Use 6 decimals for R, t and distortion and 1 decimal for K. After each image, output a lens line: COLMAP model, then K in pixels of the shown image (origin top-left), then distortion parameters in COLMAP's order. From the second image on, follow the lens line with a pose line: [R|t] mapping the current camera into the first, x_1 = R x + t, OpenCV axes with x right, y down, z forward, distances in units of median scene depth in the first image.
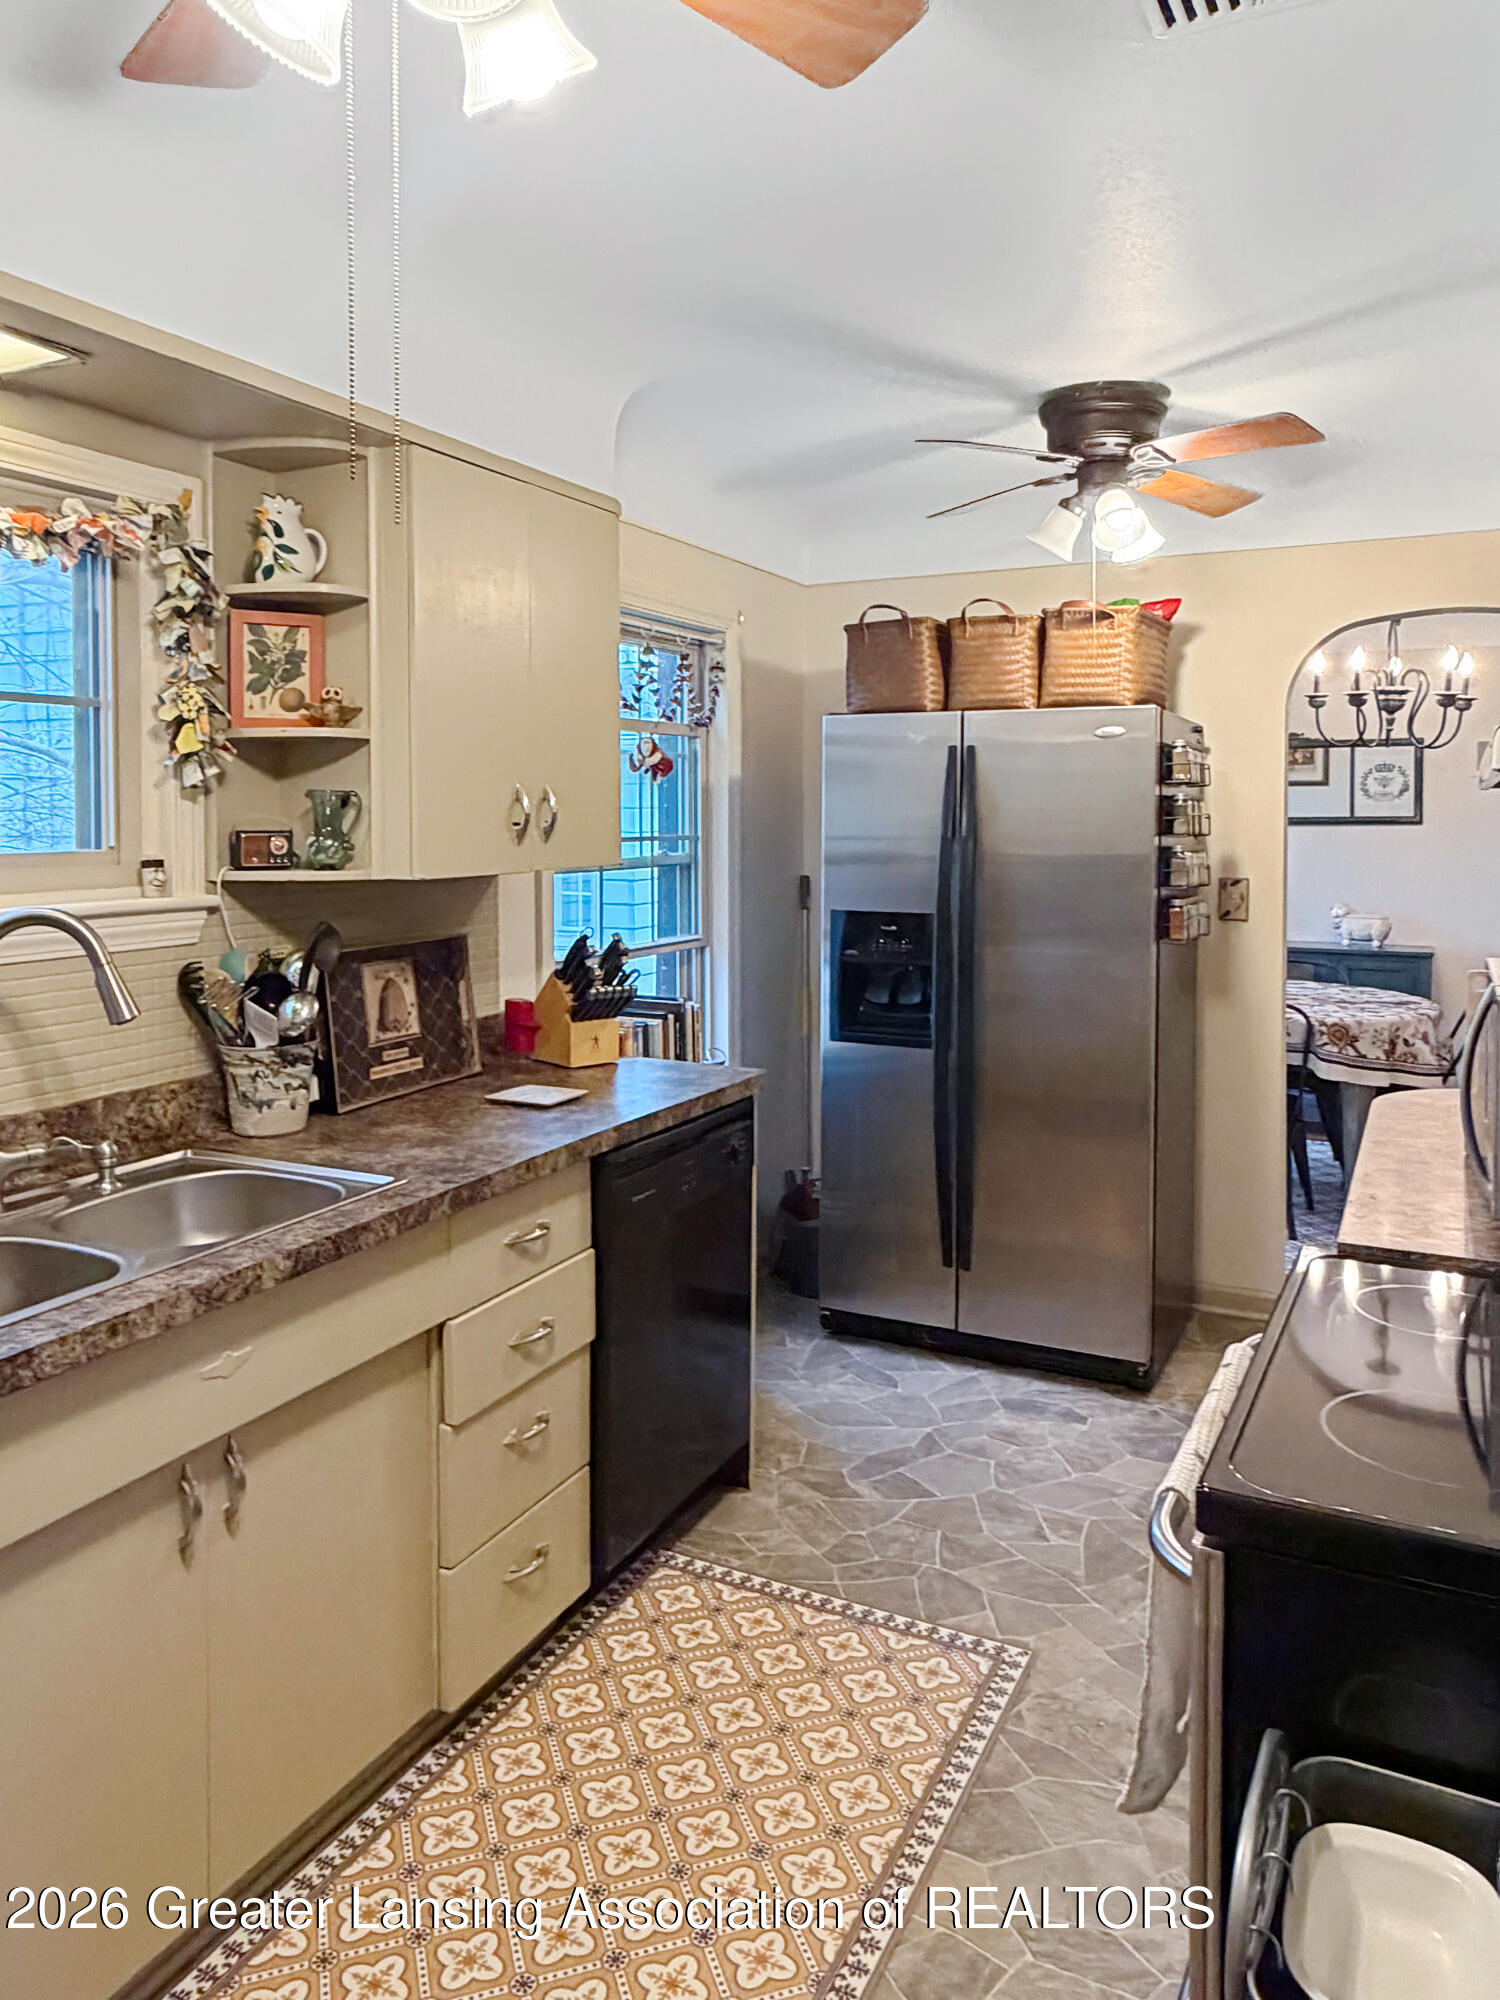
lens RADIAL K [[1420.5, 0, 763.5], [0, 1420.5, 863.4], [0, 0, 1]] dist [-0.002535, 0.003585]
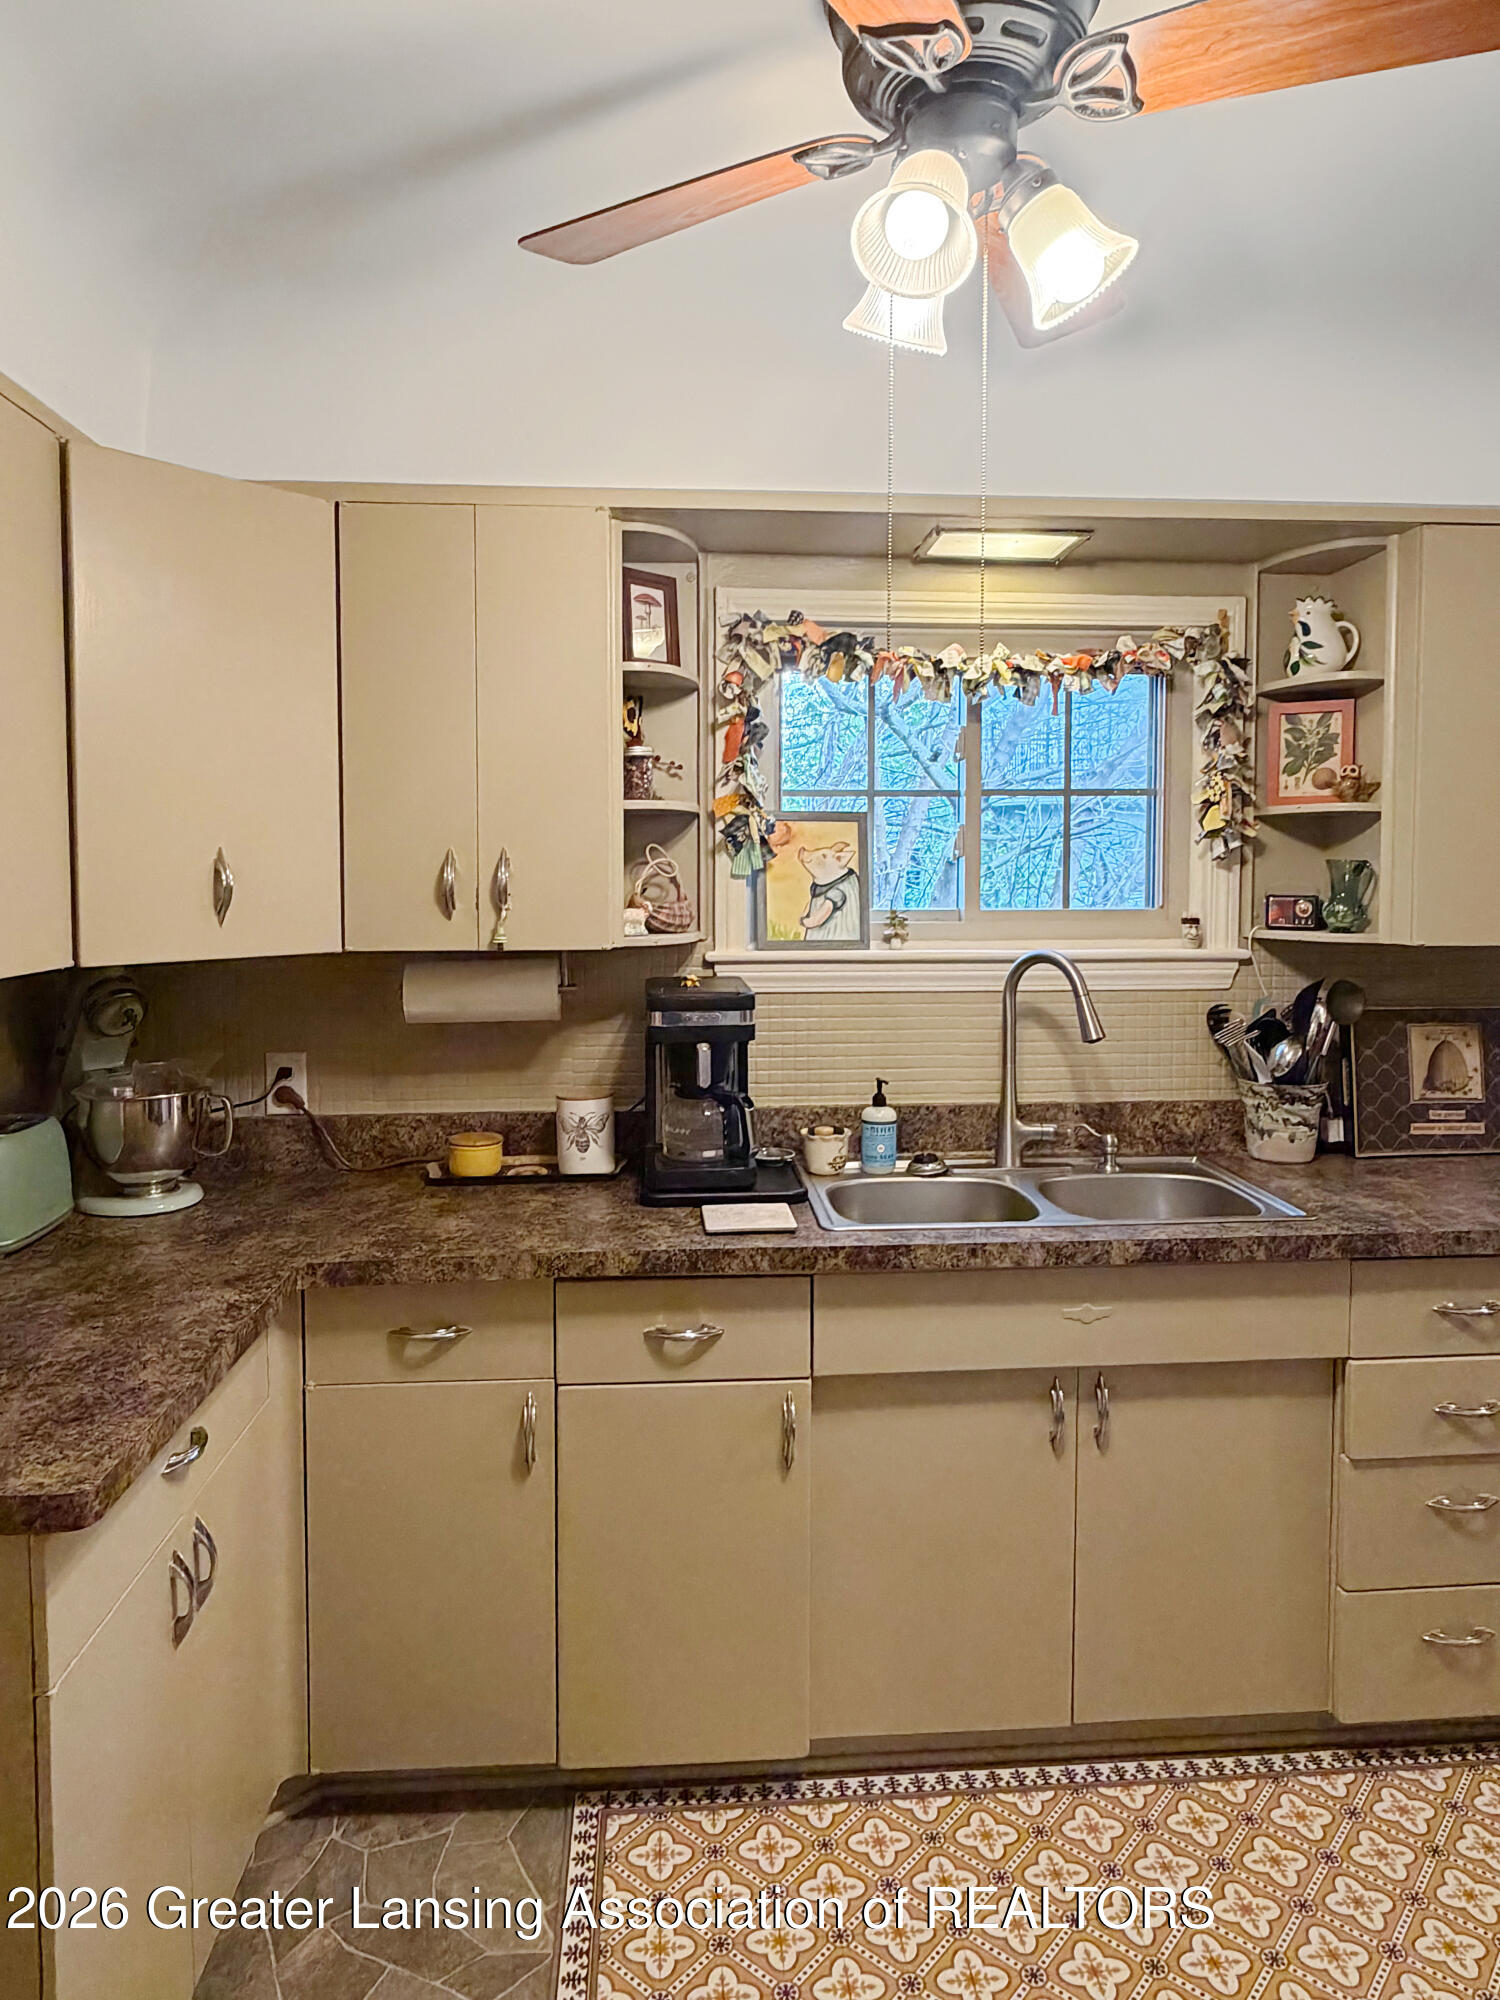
lens RADIAL K [[1284.8, 0, 755.8], [0, 1284.8, 932.7], [0, 0, 1]] dist [-0.003364, 0.002173]
pose [[0.505160, 0.044532, -0.861876, 0.330538], [-0.032438, 0.998942, 0.032602, -0.013430], [0.862416, 0.011488, 0.506070, 0.111247]]
